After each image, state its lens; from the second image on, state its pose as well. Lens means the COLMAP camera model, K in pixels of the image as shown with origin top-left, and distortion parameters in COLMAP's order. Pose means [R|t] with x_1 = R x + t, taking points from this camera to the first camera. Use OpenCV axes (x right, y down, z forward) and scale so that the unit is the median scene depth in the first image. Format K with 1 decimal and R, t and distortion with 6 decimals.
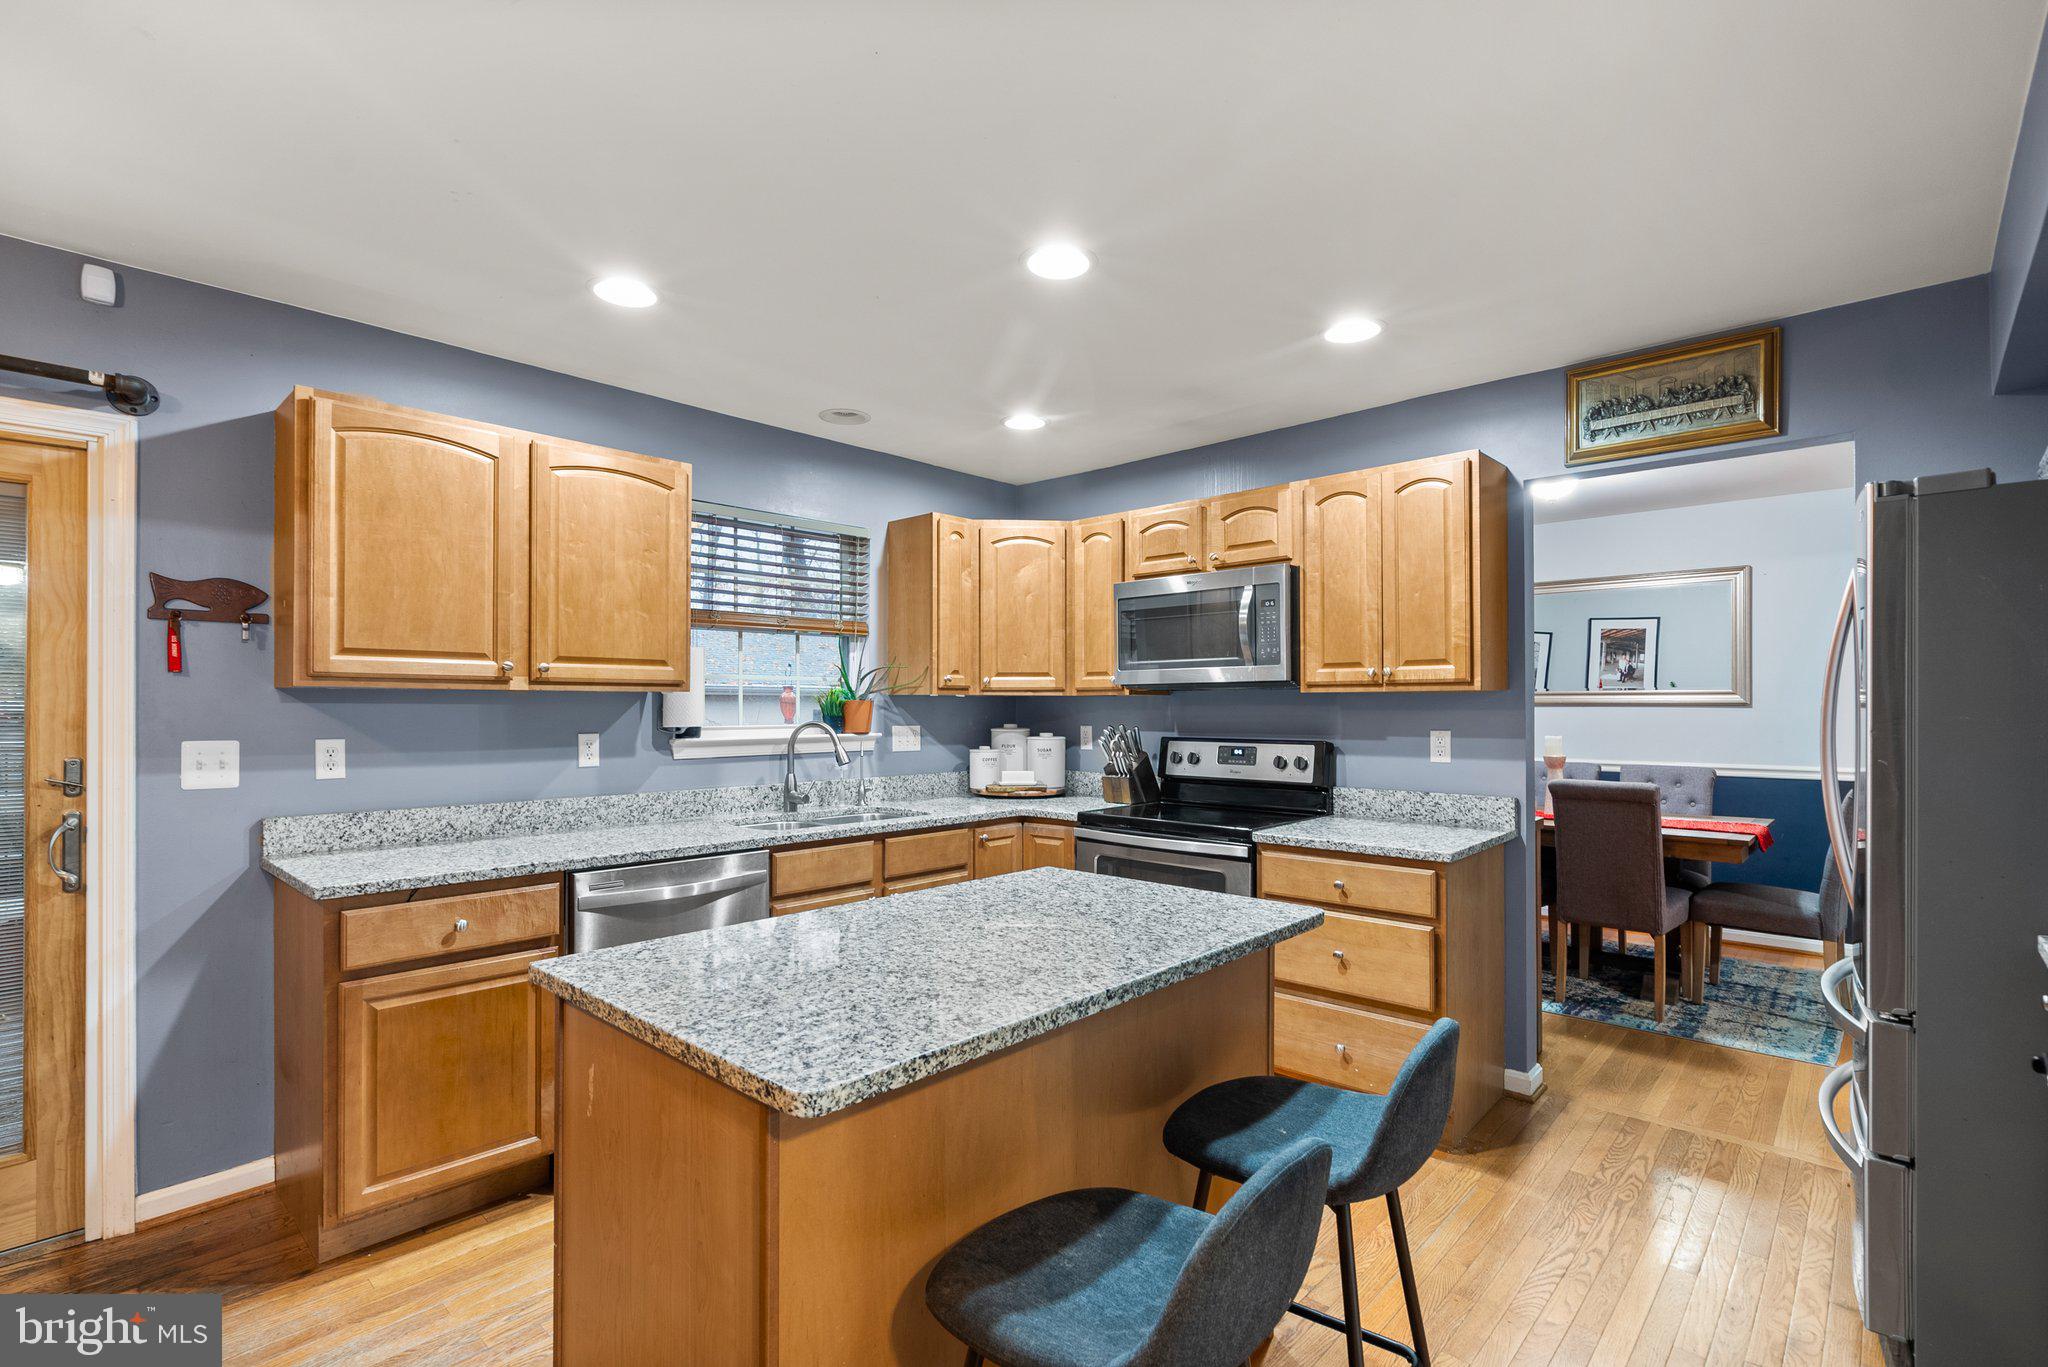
lens RADIAL K [[943.0, 0, 1019.6], [0, 943.0, 705.9], [0, 0, 1]] dist [-0.004284, 0.001924]
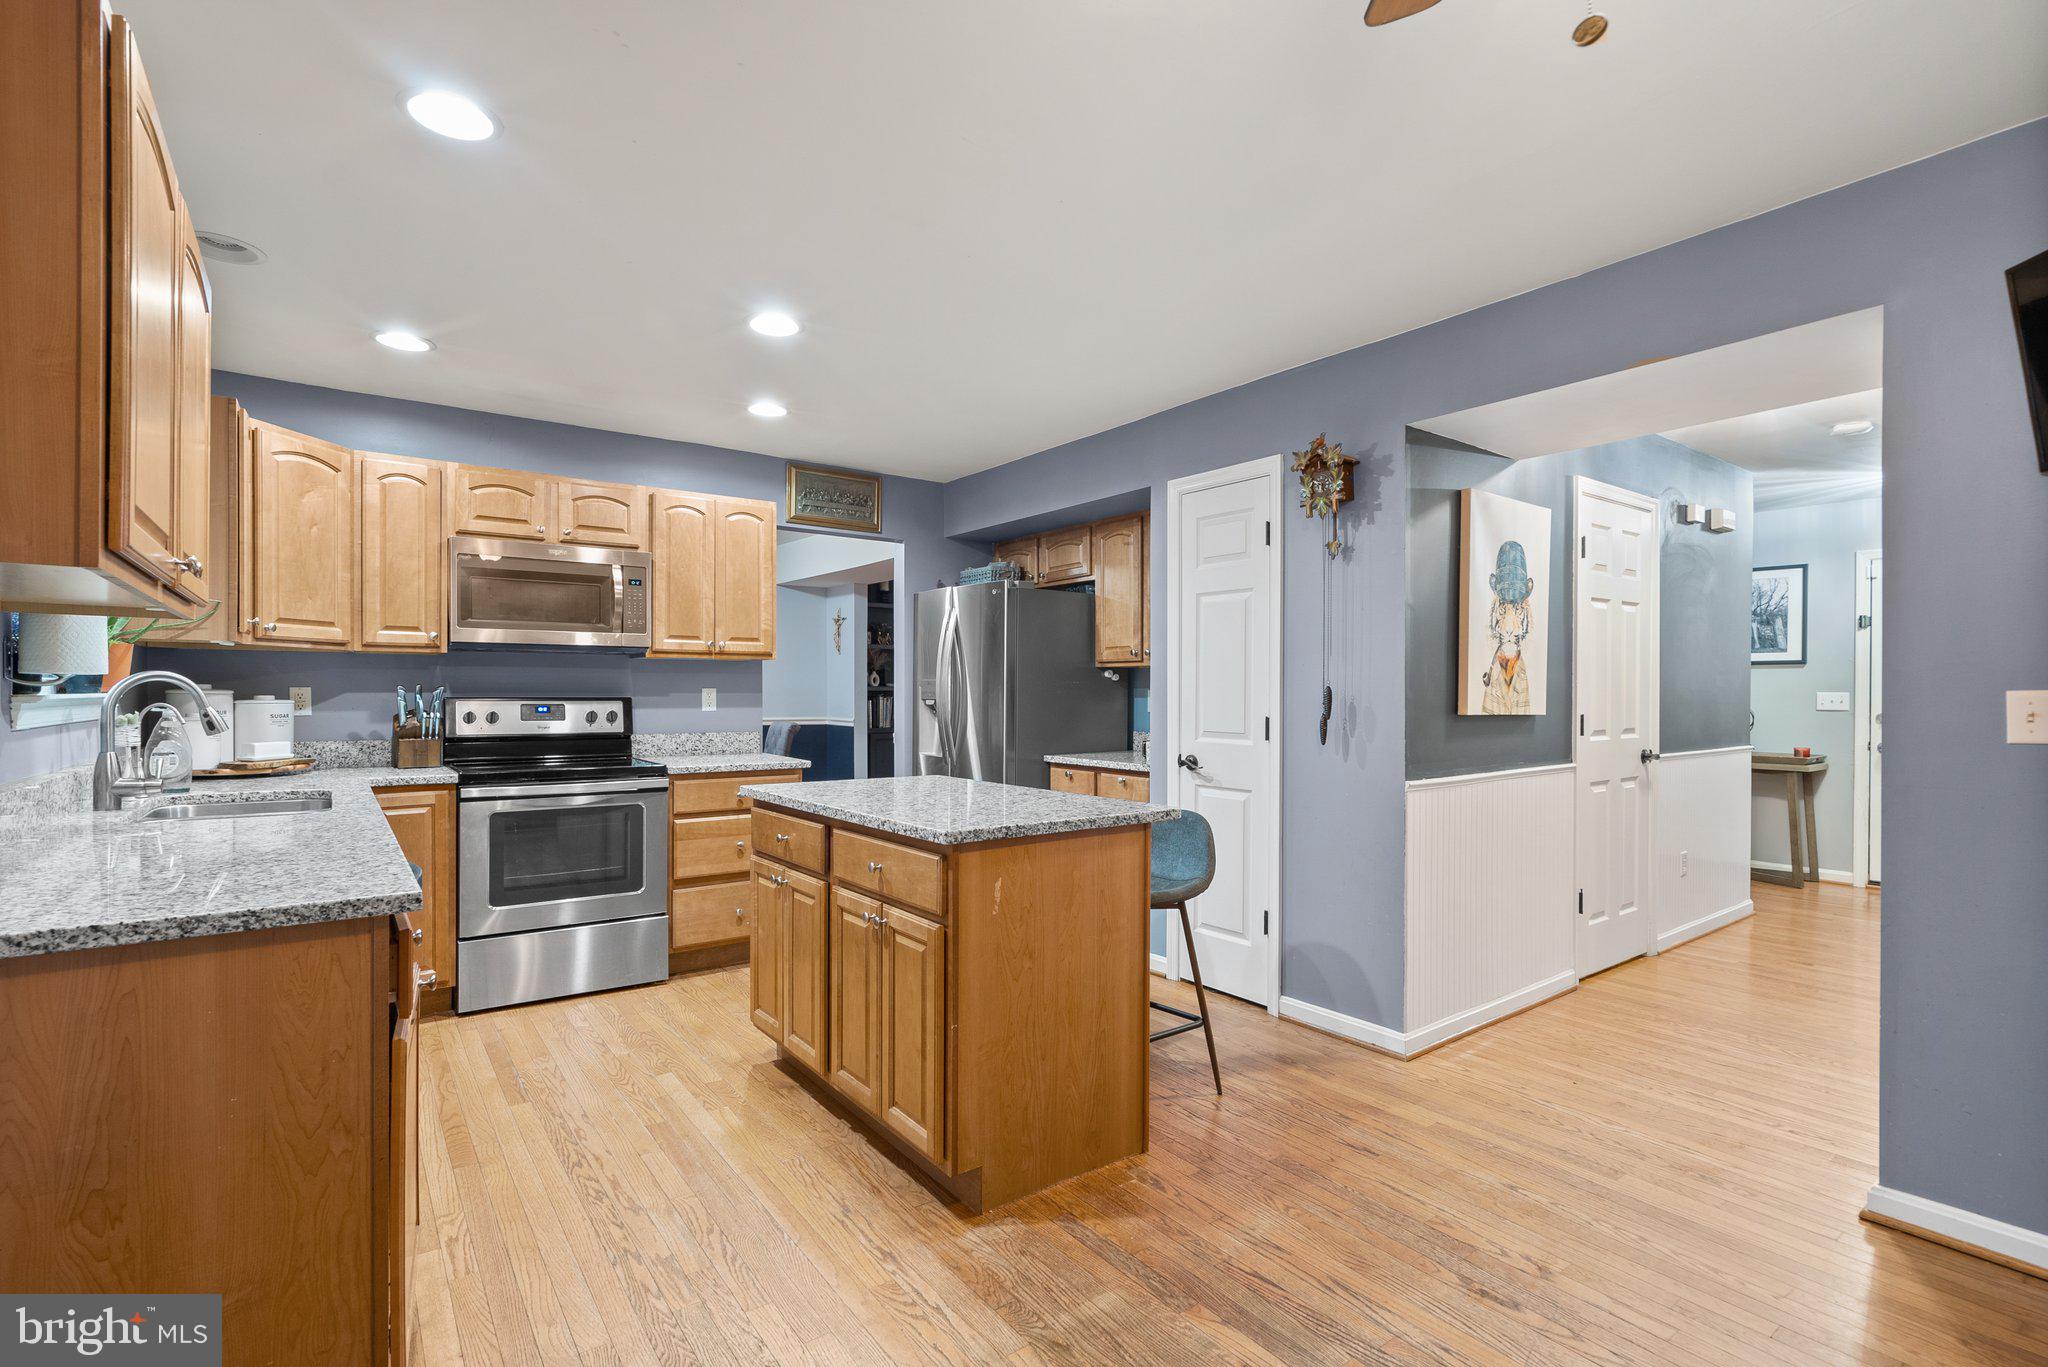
lens RADIAL K [[943.0, 0, 1018.3], [0, 943.0, 699.1], [0, 0, 1]] dist [-0.004284, 0.001924]
pose [[0.185994, -0.005252, 0.982537, -0.868307], [-0.003712, 0.999975, 0.006048, 0.033207], [-0.982544, -0.004772, 0.185970, 0.299079]]
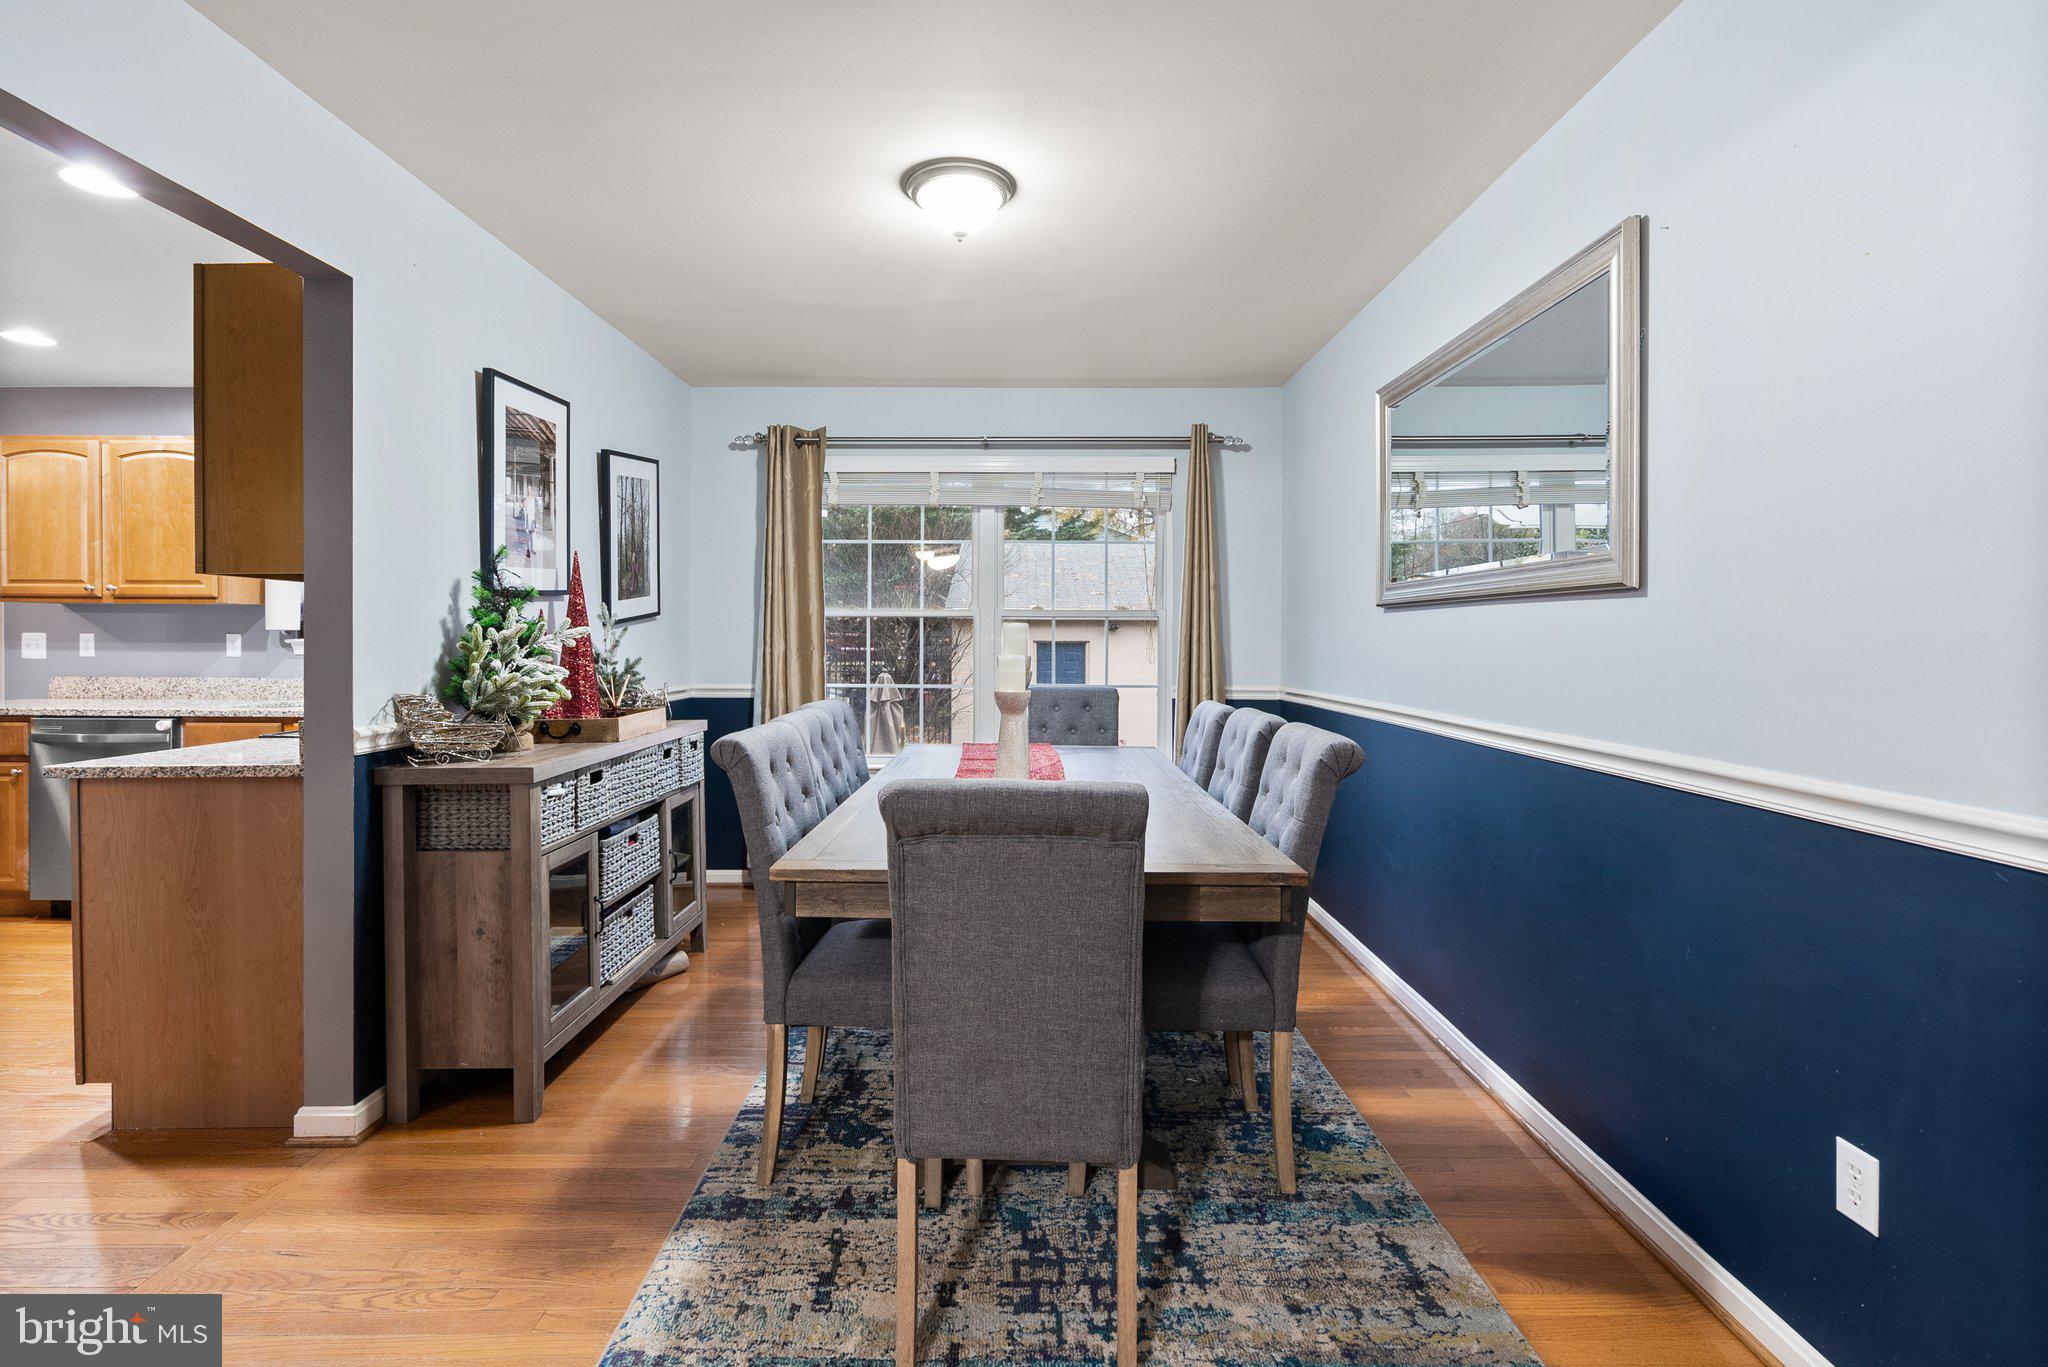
lens RADIAL K [[943.0, 0, 1022.3], [0, 943.0, 643.1], [0, 0, 1]] dist [-0.004284, 0.001924]
pose [[0.682913, 0.008528, -0.730450, 1.399056], [-0.003134, 0.999957, 0.008744, 0.026998], [0.730493, -0.003682, 0.682910, 0.887242]]
